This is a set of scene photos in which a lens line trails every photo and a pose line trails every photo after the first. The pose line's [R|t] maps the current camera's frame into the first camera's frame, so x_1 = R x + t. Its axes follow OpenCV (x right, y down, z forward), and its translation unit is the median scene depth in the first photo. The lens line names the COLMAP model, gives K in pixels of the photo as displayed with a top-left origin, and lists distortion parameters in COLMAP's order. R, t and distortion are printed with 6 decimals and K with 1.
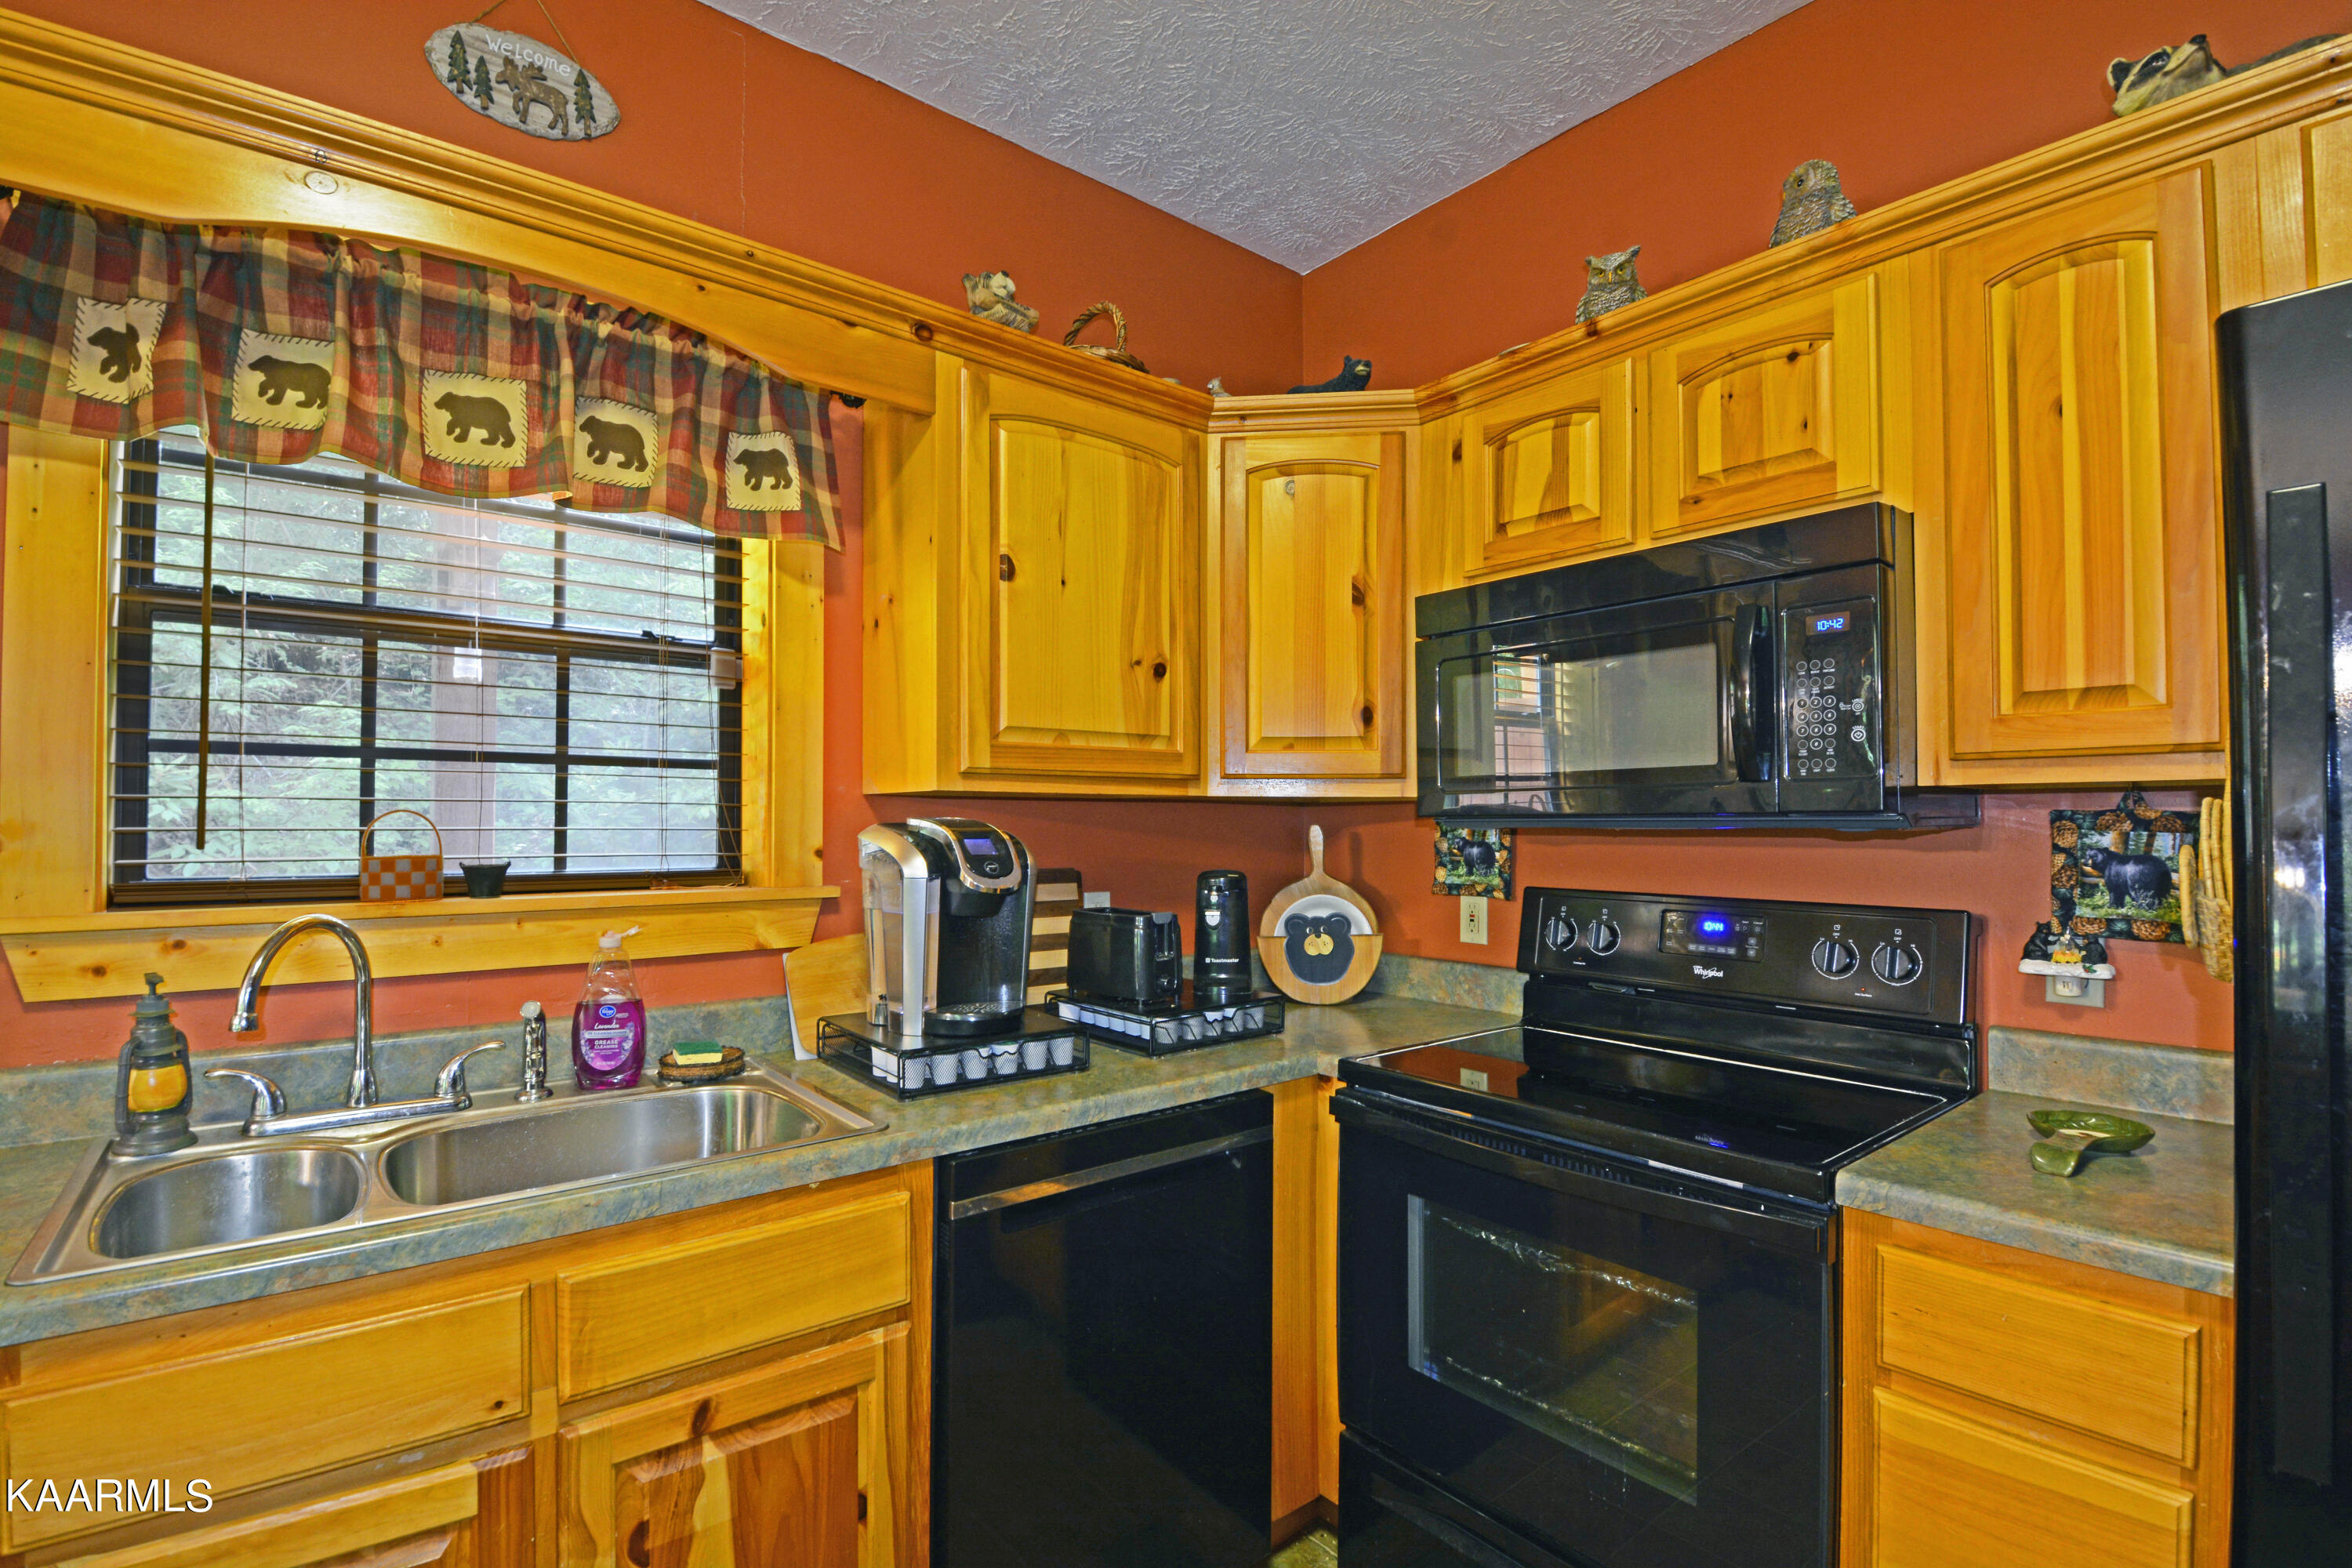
lens RADIAL K [[1069.5, 0, 1159.5], [0, 1069.5, 807.7], [0, 0, 1]] dist [0.007337, -0.016880]
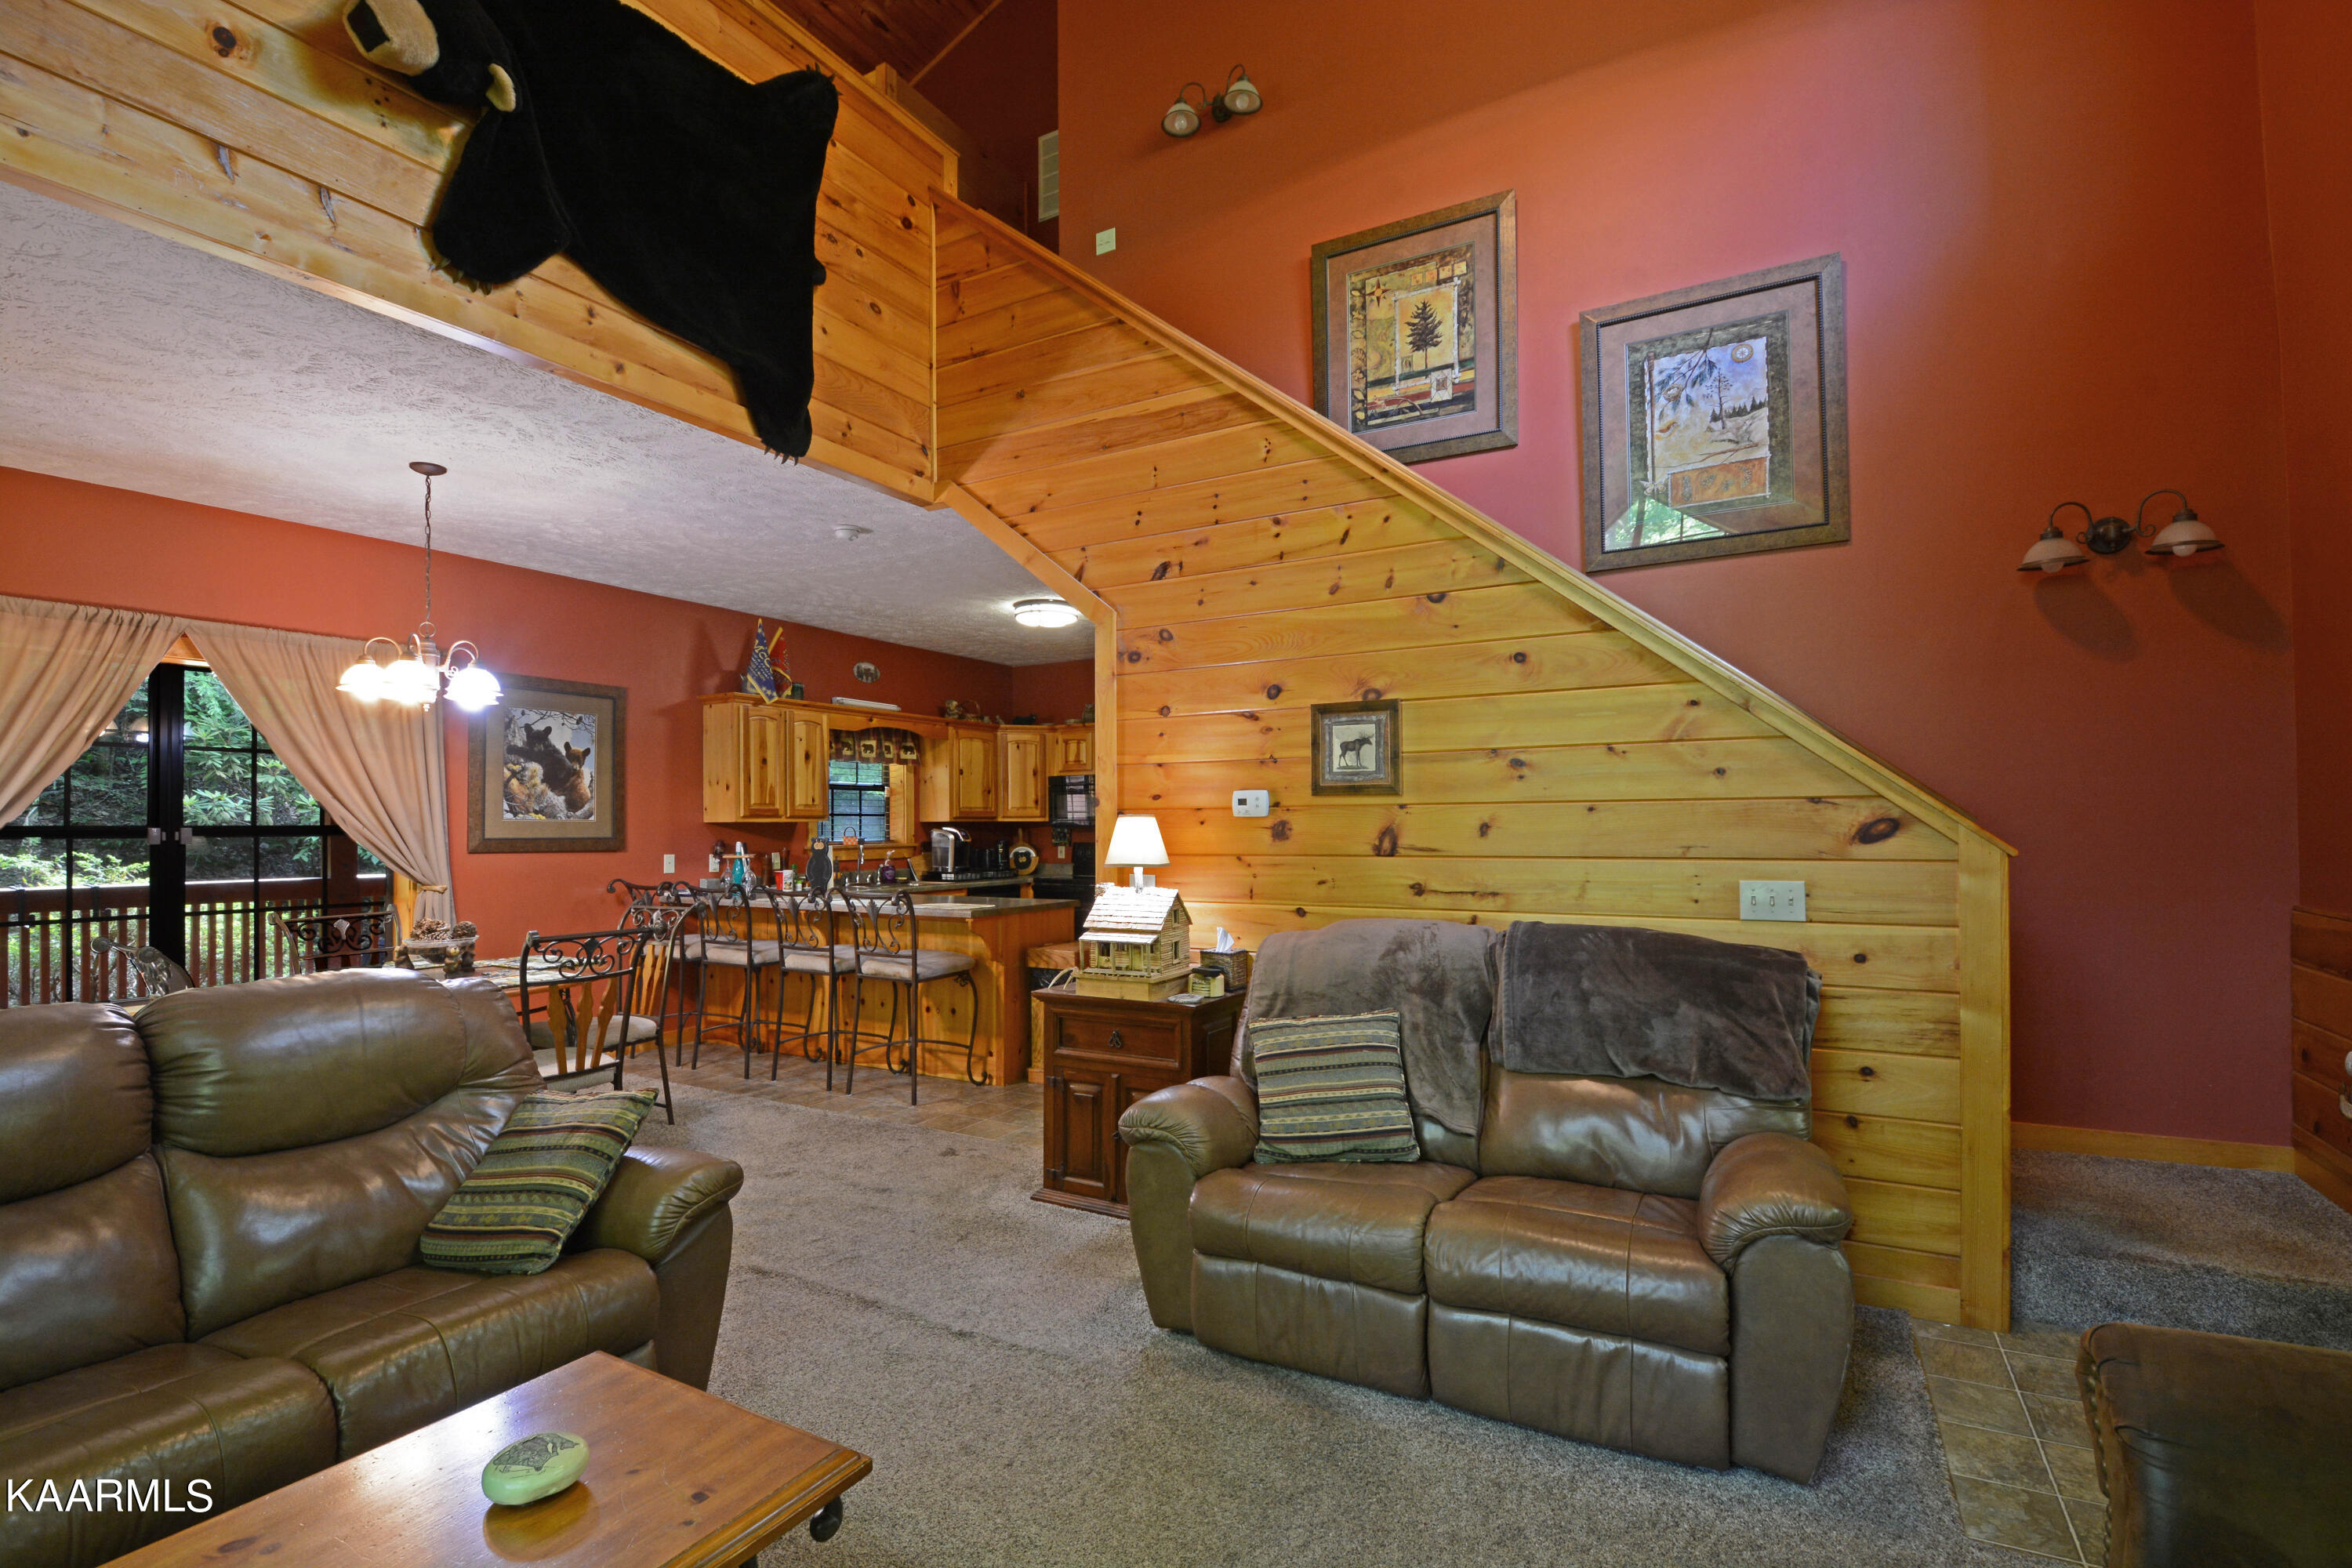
lens RADIAL K [[1069.5, 0, 1166.3], [0, 1069.5, 798.1], [0, 0, 1]] dist [0.007337, -0.016880]
pose [[0.929387, 0.000365, 0.369107, -1.089706], [0.005384, 0.999880, -0.014546, -0.046338], [-0.369068, 0.015506, 0.929273, -3.816401]]
